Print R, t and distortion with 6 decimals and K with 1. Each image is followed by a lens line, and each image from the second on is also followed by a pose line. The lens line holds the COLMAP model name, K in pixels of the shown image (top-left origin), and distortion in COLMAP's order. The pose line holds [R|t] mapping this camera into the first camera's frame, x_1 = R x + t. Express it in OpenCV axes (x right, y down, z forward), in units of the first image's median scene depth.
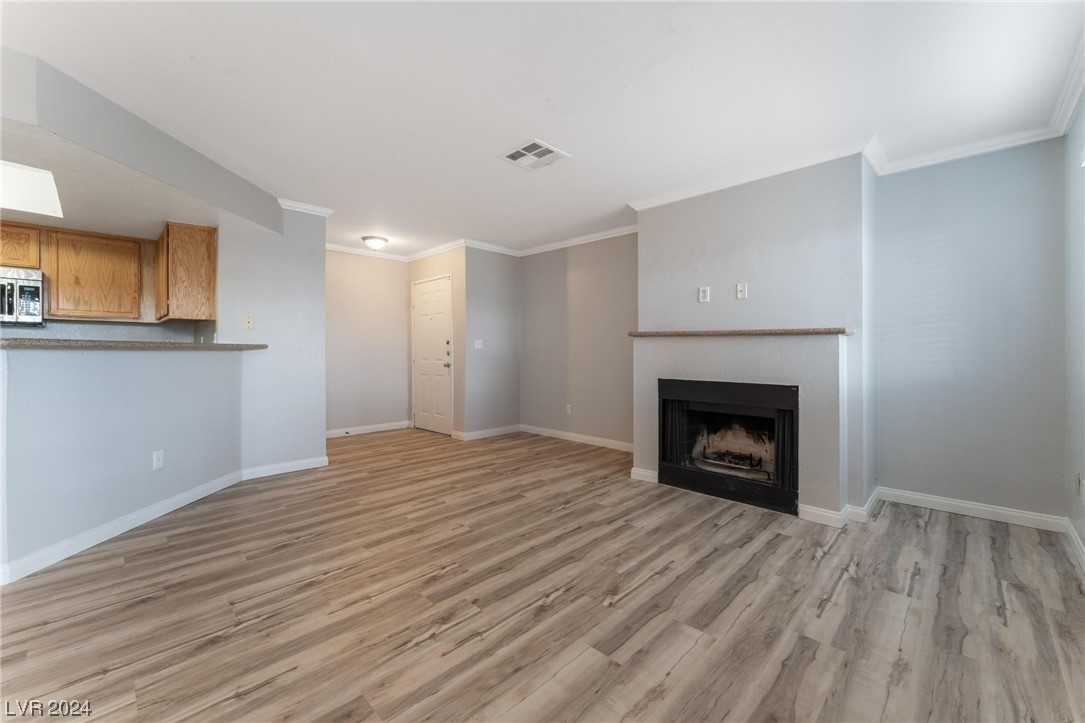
lens RADIAL K [[467.5, 0, 520.1], [0, 467.5, 347.2], [0, 0, 1]] dist [0.001040, -0.000036]
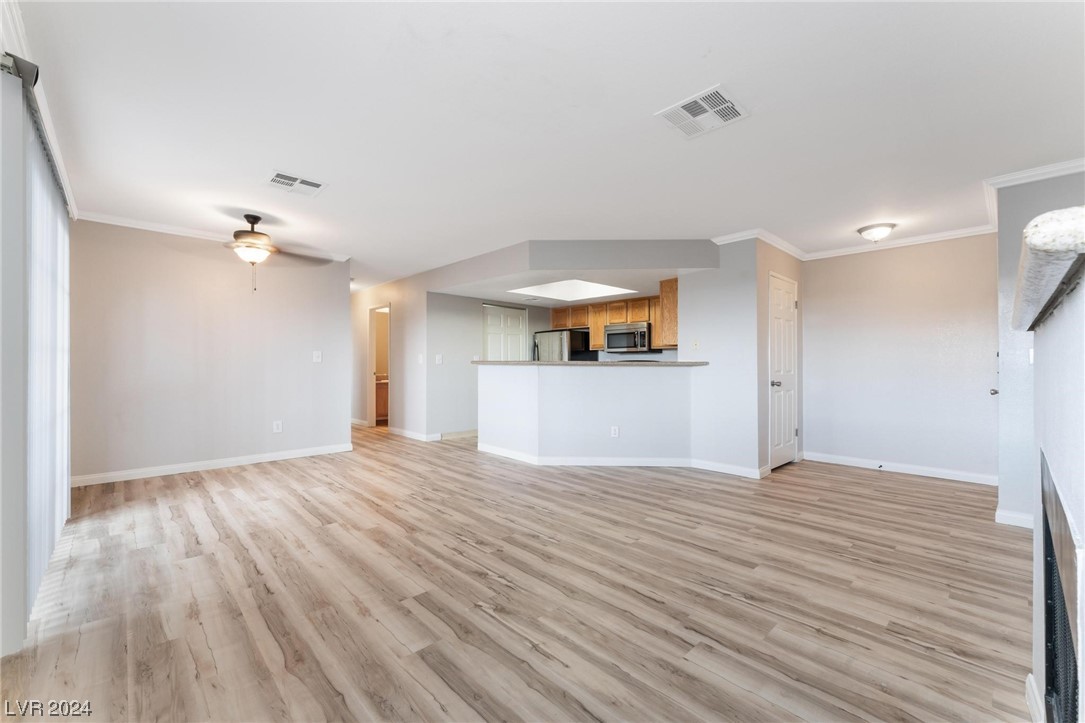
lens RADIAL K [[411.1, 0, 518.2], [0, 411.1, 363.1], [0, 0, 1]] dist [0.000208, 0.000108]
pose [[-0.038708, -0.008611, -0.999213, 0.792549], [0.003671, 0.999955, -0.008759, 0.008160], [0.999244, -0.004008, -0.038674, 0.796921]]
